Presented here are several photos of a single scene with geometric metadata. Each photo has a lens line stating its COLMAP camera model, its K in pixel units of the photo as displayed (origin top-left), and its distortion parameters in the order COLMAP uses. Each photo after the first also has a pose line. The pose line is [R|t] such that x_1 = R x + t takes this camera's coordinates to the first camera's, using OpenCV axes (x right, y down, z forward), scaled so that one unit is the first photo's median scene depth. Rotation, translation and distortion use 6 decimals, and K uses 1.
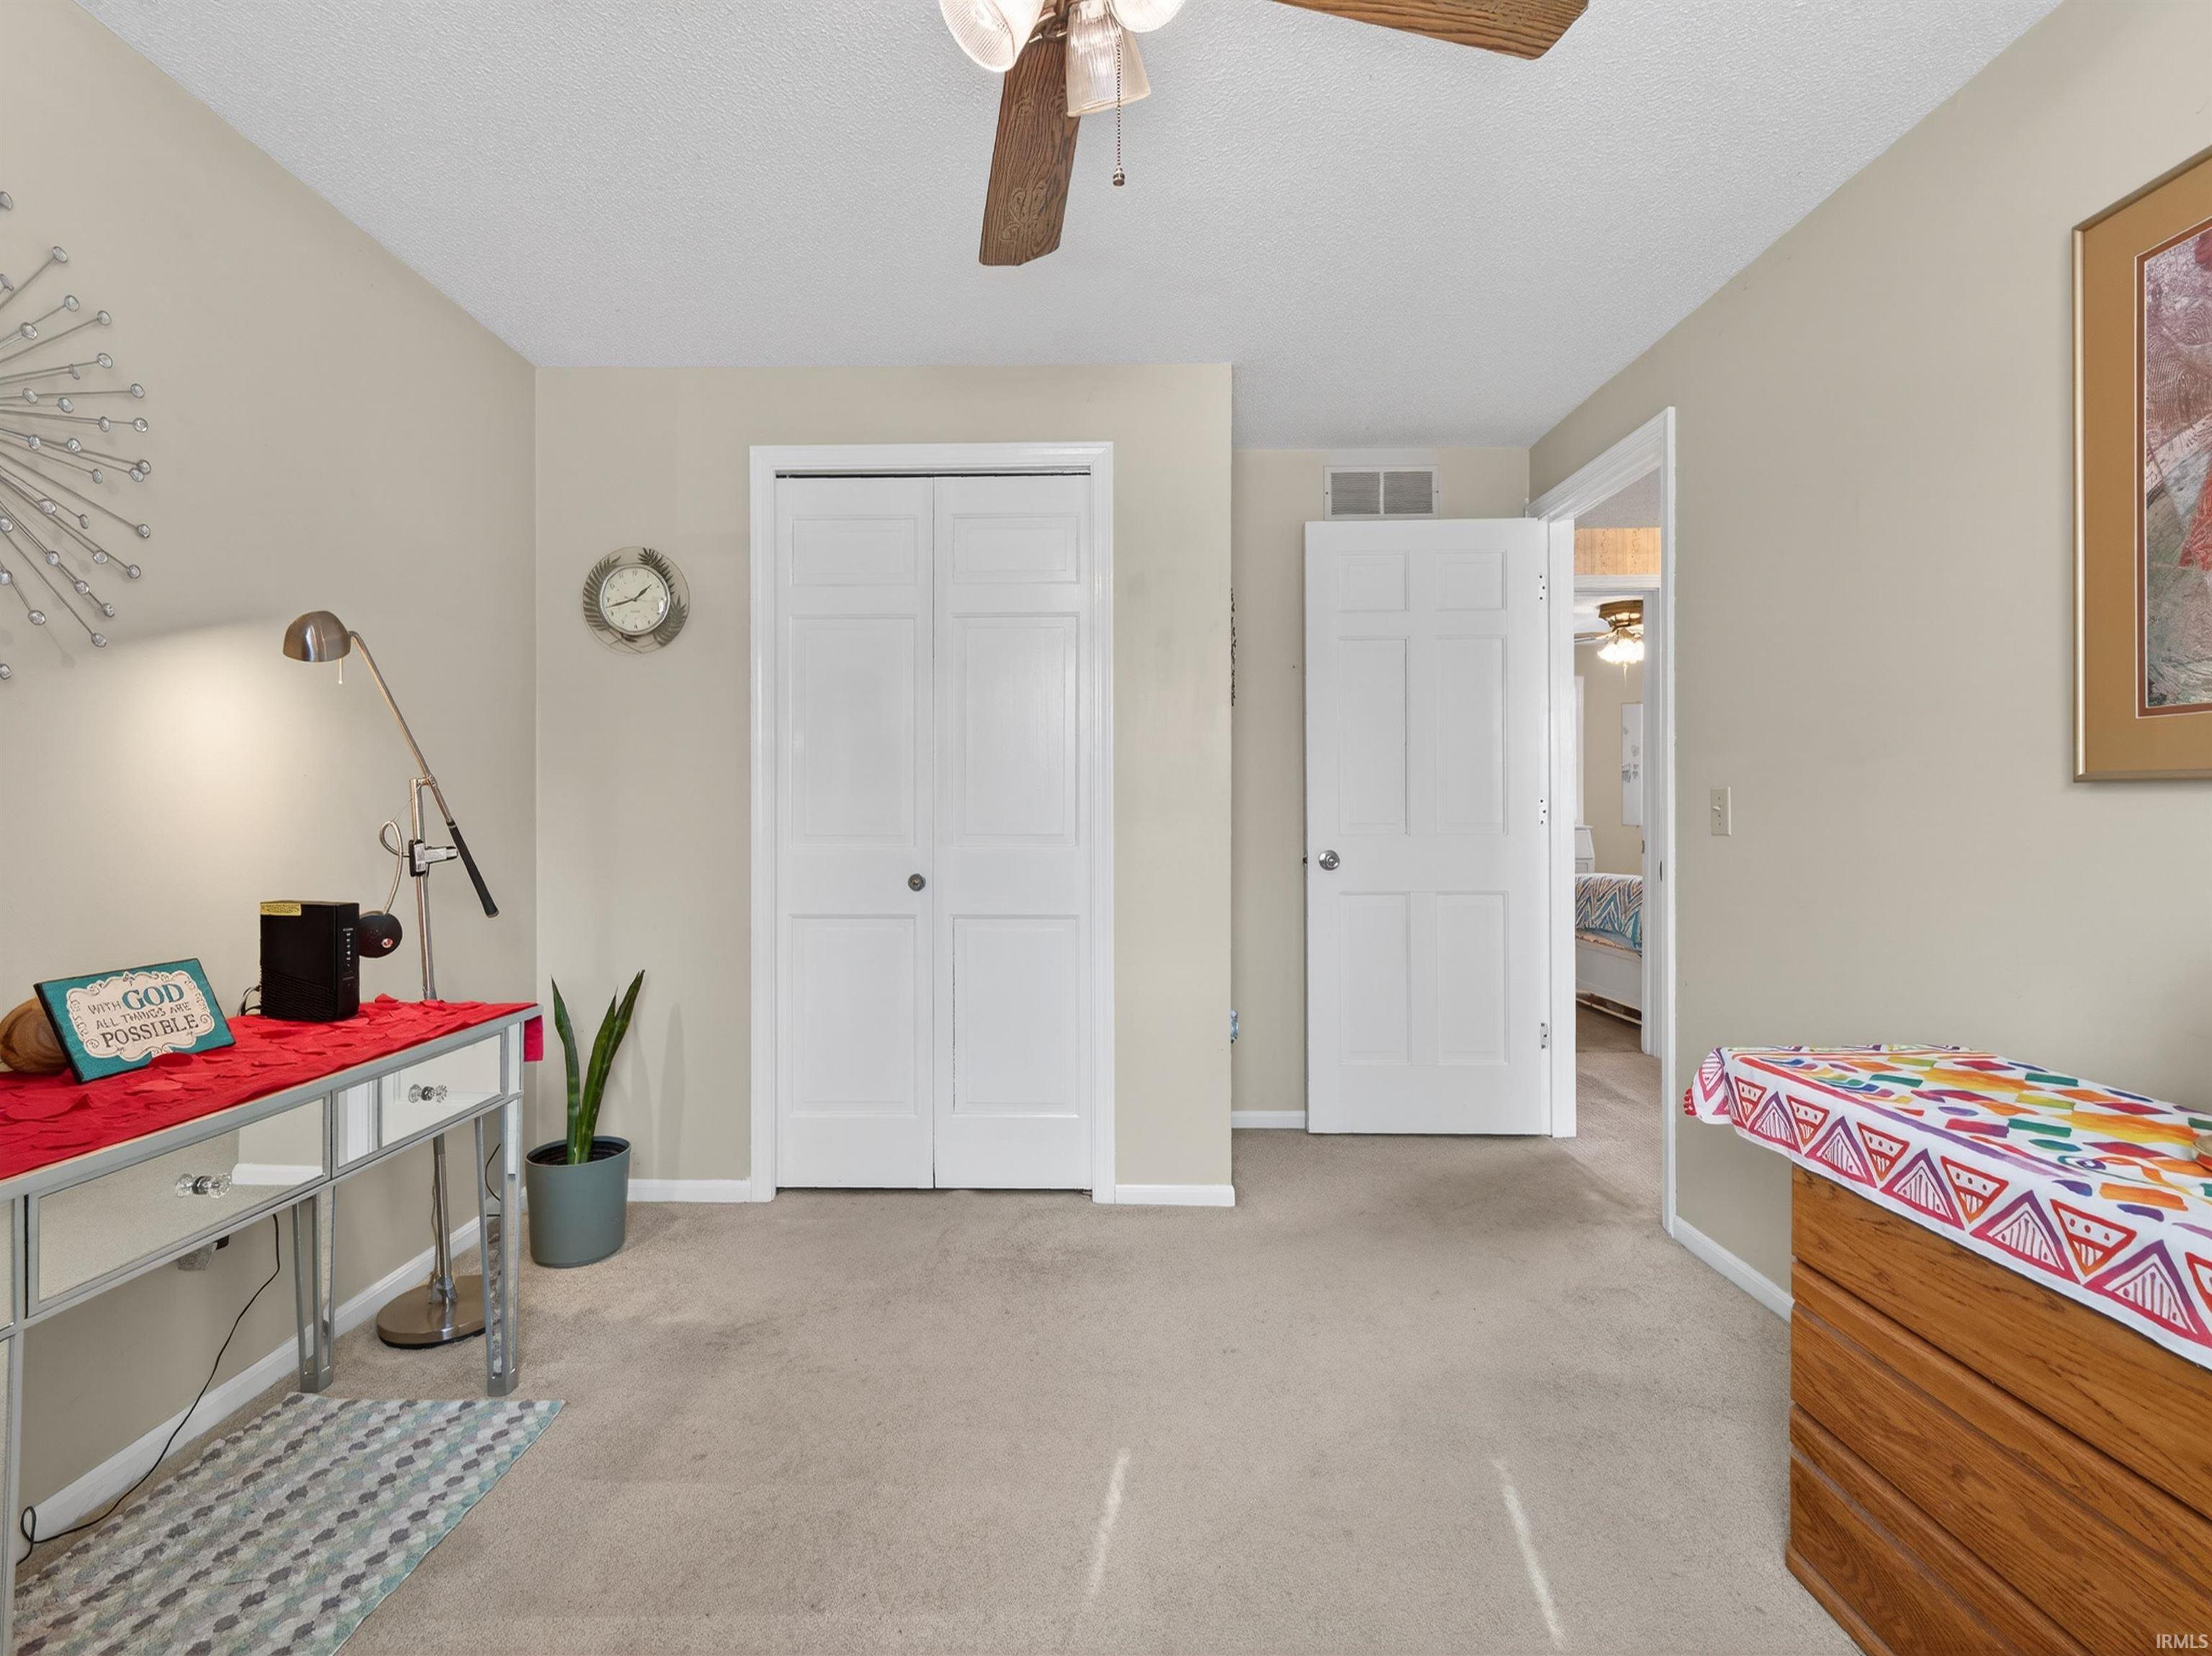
lens RADIAL K [[1043.1, 0, 1100.9], [0, 1043.1, 824.4], [0, 0, 1]] dist [0.001867, -0.000859]
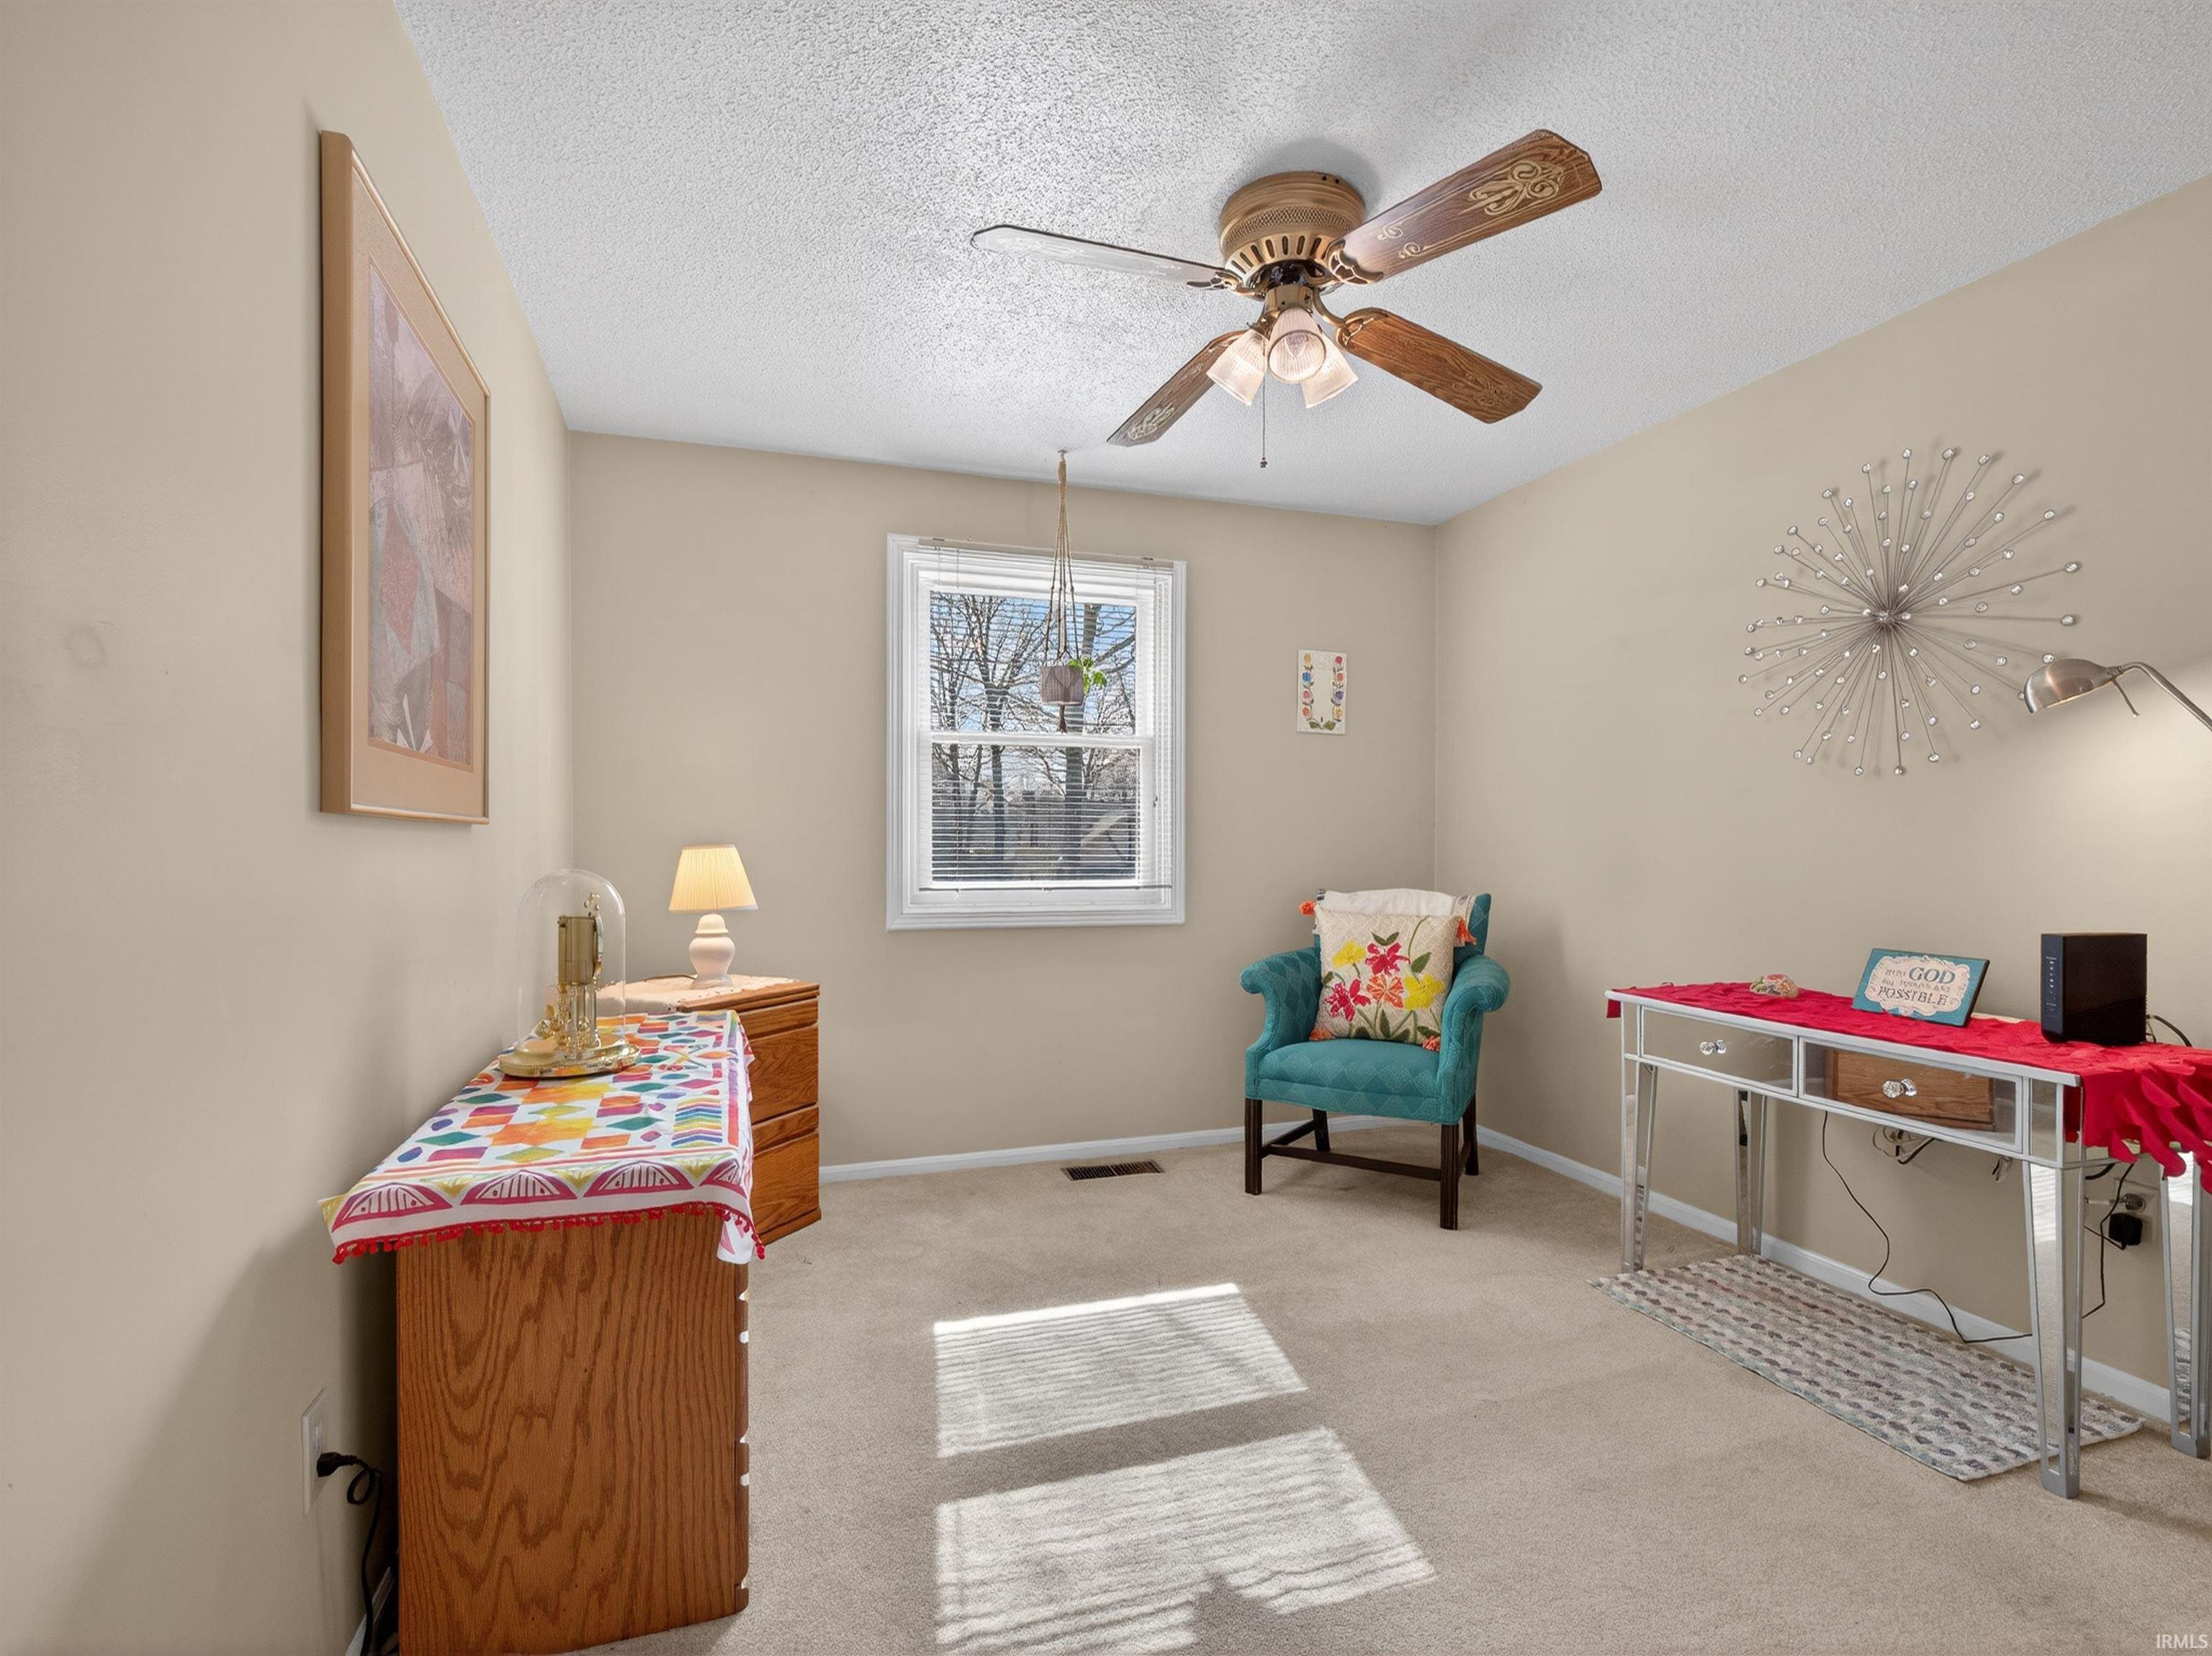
lens RADIAL K [[1043.1, 0, 1100.9], [0, 1043.1, 824.4], [0, 0, 1]] dist [0.001867, -0.000859]
pose [[-0.939962, -0.012838, -0.341036, 0.640635], [-0.015466, 0.999868, 0.004988, -0.031548], [0.340927, 0.009963, -0.940037, 1.910415]]
